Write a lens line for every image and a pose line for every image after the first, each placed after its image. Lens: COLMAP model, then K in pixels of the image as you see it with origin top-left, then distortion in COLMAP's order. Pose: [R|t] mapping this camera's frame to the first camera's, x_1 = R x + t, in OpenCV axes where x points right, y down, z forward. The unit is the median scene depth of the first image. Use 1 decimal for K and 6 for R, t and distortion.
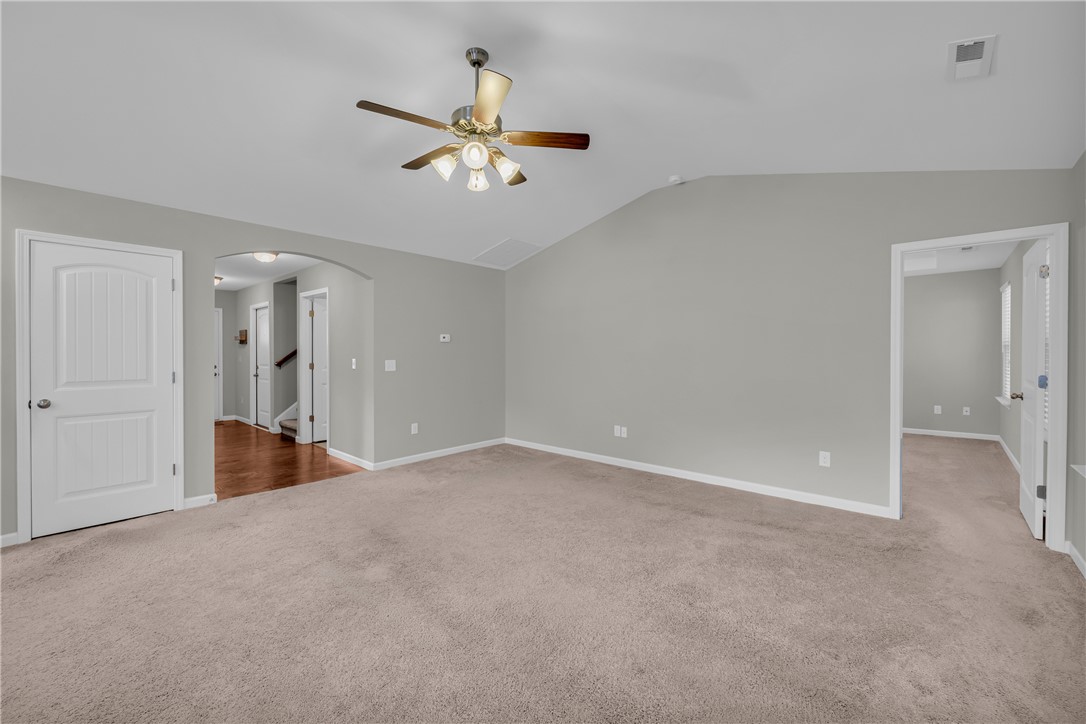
lens RADIAL K [[444.0, 0, 534.6], [0, 444.0, 355.0], [0, 0, 1]] dist [-0.002835, -0.000331]
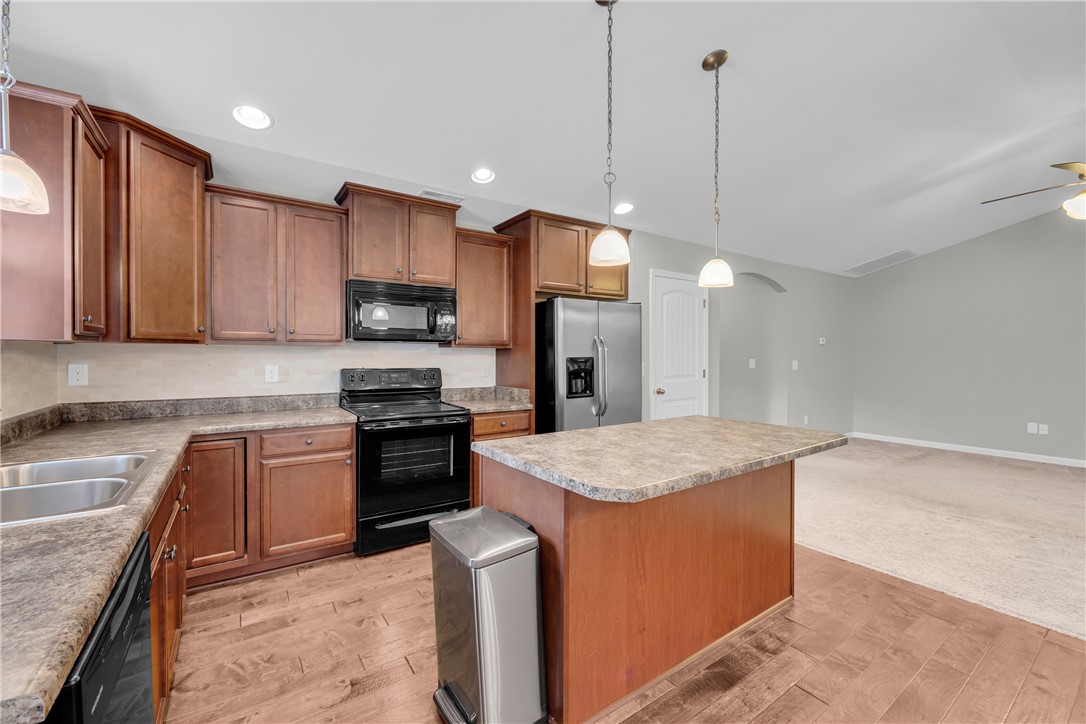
lens RADIAL K [[441.0, 0, 546.2], [0, 441.0, 358.5], [0, 0, 1]] dist [-0.003621, 0.000225]
pose [[0.973708, -0.000575, -0.227801, -0.971590], [0.001667, 0.999988, 0.004600, -0.000845], [0.227795, -0.004858, 0.973697, -0.386928]]
